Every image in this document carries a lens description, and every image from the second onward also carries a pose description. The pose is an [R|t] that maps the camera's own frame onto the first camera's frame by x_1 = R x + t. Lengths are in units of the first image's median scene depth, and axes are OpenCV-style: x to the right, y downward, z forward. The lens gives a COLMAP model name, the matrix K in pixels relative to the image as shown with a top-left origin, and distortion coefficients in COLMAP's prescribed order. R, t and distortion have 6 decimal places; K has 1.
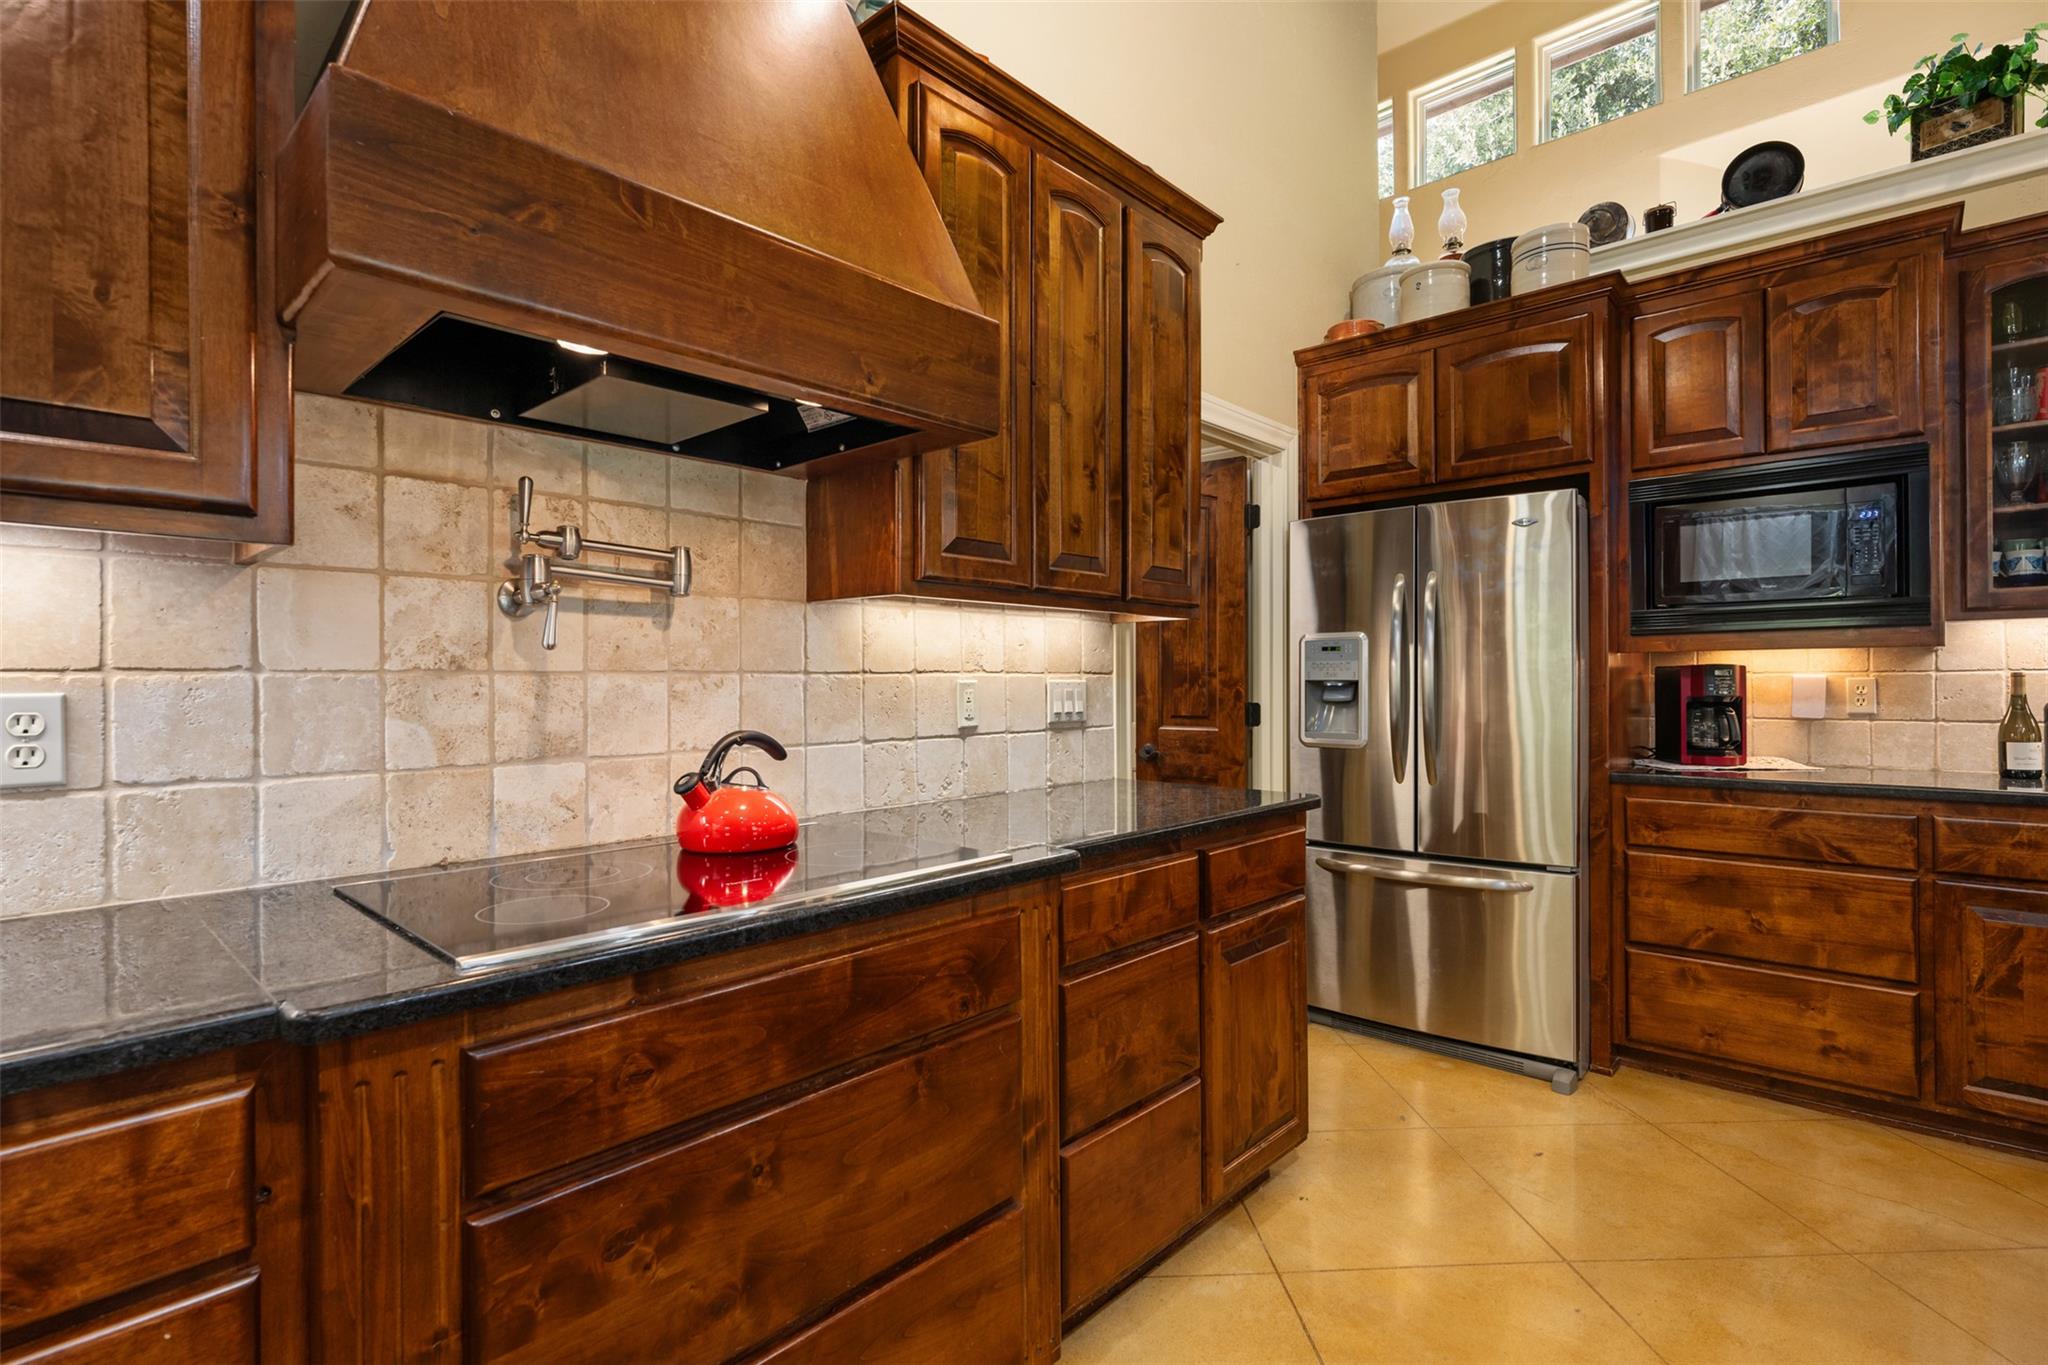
lens RADIAL K [[994.2, 0, 1011.4], [0, 994.2, 679.9], [0, 0, 1]] dist [0.002096, -0.001658]
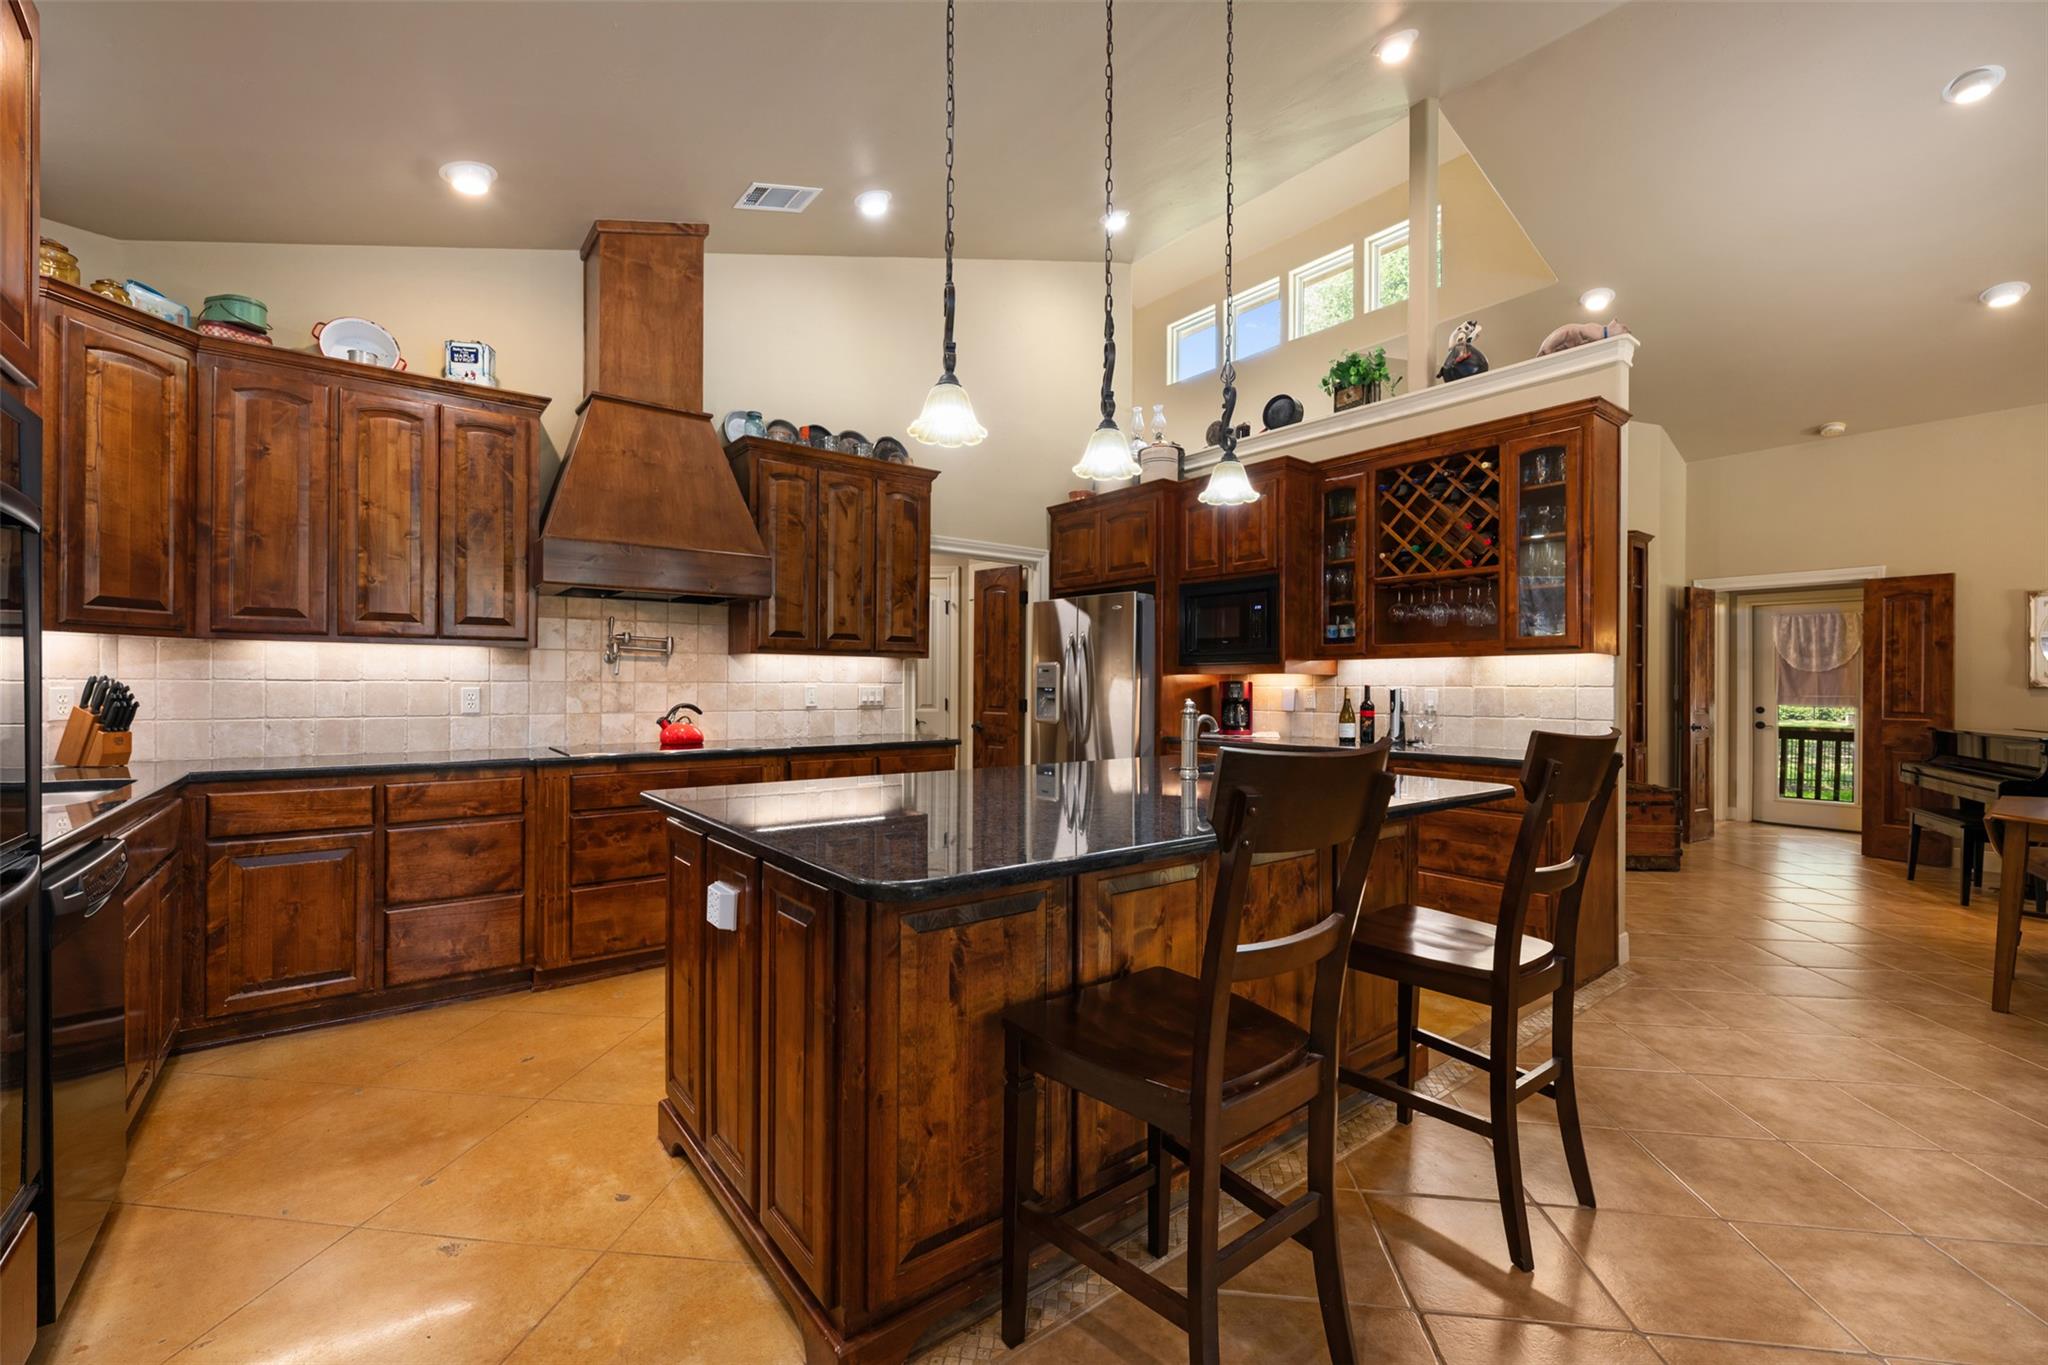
lens RADIAL K [[864.9, 0, 1005.7], [0, 864.9, 684.1], [0, 0, 1]] dist [-0.004167, 0.000304]
pose [[0.986039, 0.009006, -0.166269, 0.907360], [-0.009028, 0.999959, 0.000628, -0.011925], [0.166267, 0.000882, 0.986080, -1.110796]]
